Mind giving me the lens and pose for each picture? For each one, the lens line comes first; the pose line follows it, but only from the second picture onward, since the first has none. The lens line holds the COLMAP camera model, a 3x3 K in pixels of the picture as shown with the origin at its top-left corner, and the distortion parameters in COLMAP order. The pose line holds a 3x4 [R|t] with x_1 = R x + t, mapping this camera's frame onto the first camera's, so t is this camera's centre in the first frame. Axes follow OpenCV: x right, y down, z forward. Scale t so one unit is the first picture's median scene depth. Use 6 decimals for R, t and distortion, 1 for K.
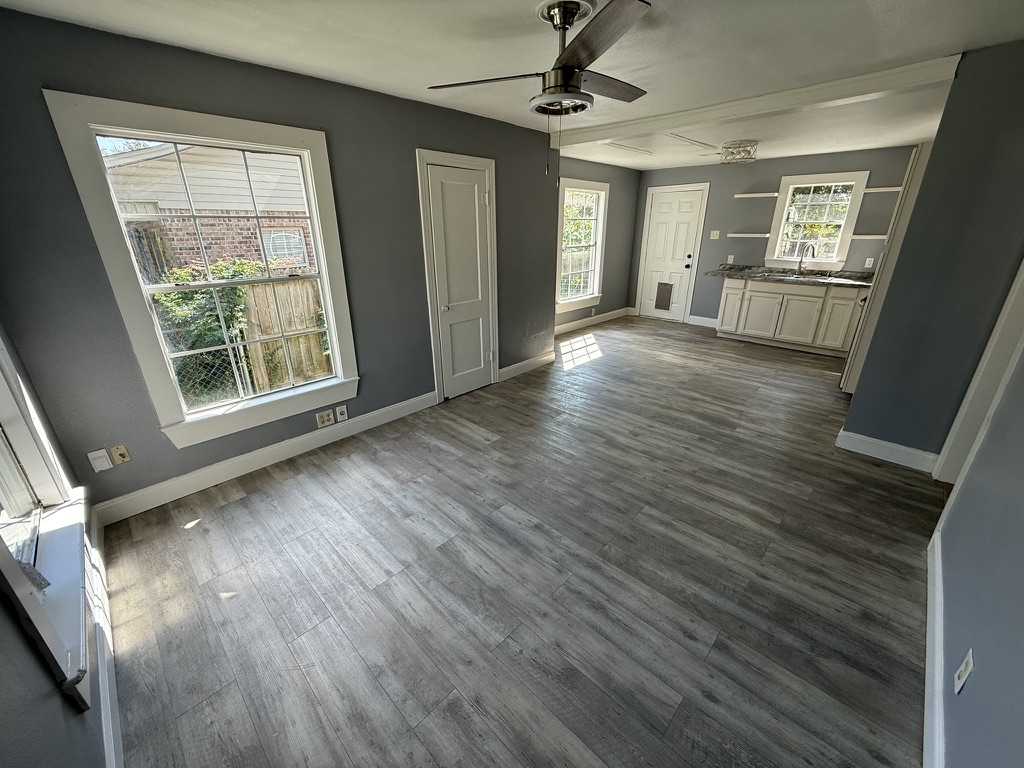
lens RADIAL K [[405.5, 0, 509.6], [0, 405.5, 381.9], [0, 0, 1]] dist [-0.000342, 0.000271]
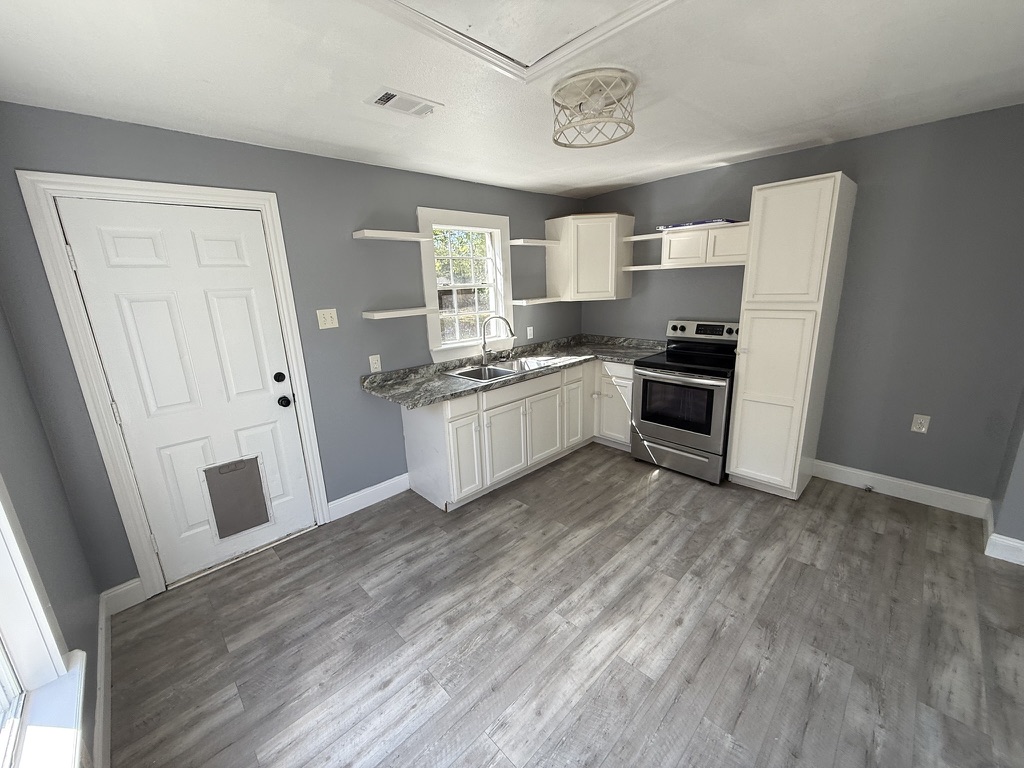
lens RADIAL K [[405.5, 0, 510.1], [0, 405.5, 382.8], [0, 0, 1]] dist [-0.000342, 0.000271]
pose [[0.034001, -0.236417, 0.971057, 0.094567], [0.400993, 0.893210, 0.203423, -0.364855], [-0.915450, 0.382470, 0.125172, 0.930016]]
